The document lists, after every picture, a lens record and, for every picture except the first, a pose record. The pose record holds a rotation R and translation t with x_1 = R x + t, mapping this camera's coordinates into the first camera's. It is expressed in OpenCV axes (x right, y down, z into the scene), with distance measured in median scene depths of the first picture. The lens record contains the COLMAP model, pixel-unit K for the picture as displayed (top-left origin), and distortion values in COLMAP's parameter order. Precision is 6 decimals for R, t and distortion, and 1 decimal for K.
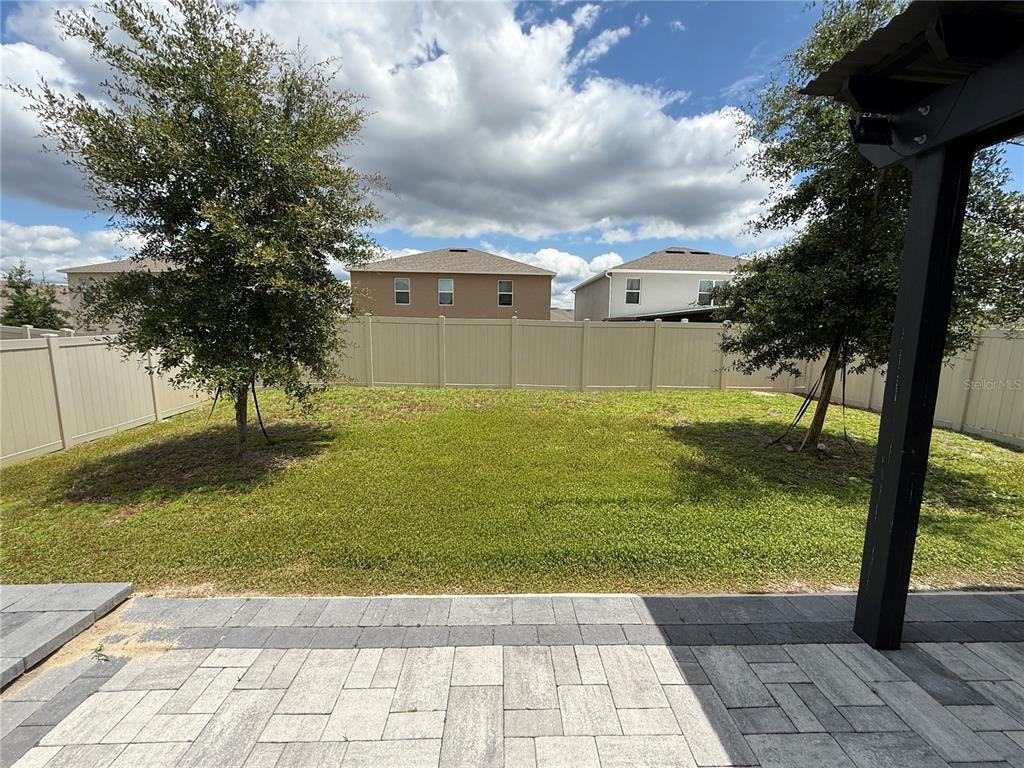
lens RADIAL K [[415.8, 0, 515.4], [0, 415.8, 384.0], [0, 0, 1]] dist [0.000313, -0.000232]
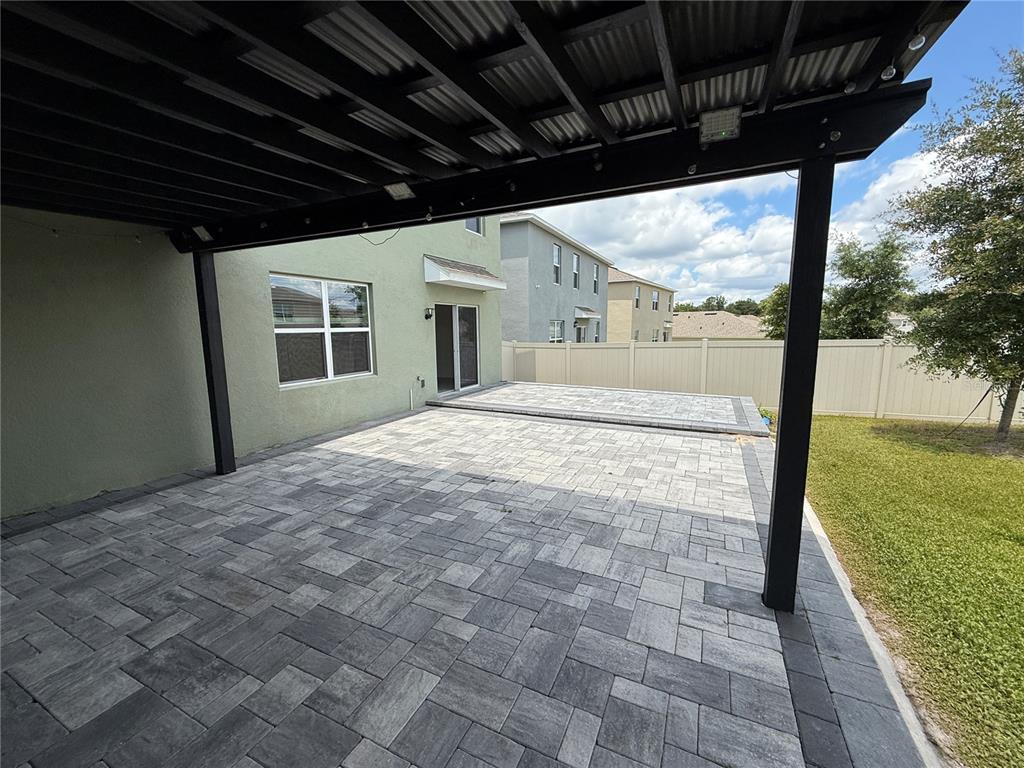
lens RADIAL K [[415.8, 0, 515.4], [0, 415.8, 384.0], [0, 0, 1]] dist [0.000313, -0.000232]
pose [[-0.458954, 0.105860, -0.882131, 1.910627], [-0.122095, 0.975941, 0.180641, -0.060403], [0.880031, 0.190610, -0.434987, 0.691892]]
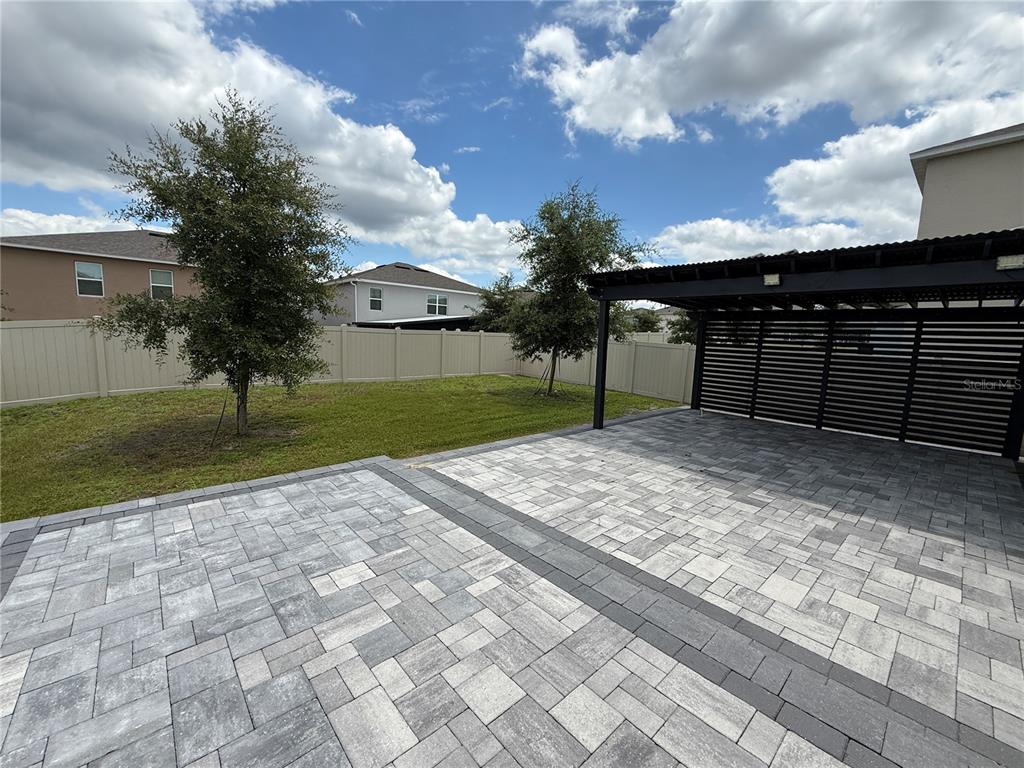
lens RADIAL K [[415.8, 0, 515.4], [0, 415.8, 384.0], [0, 0, 1]] dist [0.000313, -0.000232]
pose [[0.762349, -0.067124, 0.643676, -1.814566], [0.067919, 0.997412, 0.023572, 0.086115], [-0.643592, 0.025747, 0.764935, -1.202642]]
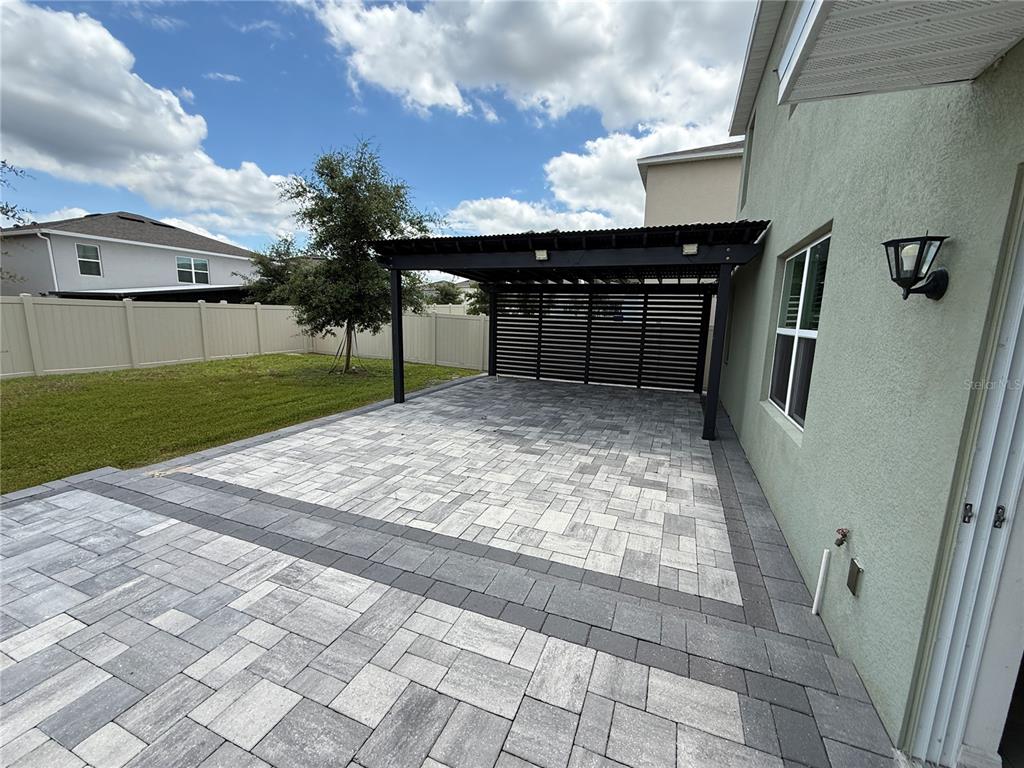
lens RADIAL K [[415.8, 0, 515.4], [0, 415.8, 384.0], [0, 0, 1]] dist [0.000313, -0.000232]
pose [[0.402075, -0.160301, 0.901465, -1.744957], [0.108535, 0.985958, 0.126917, 0.105979], [-0.909151, 0.046810, 0.413827, -1.256016]]
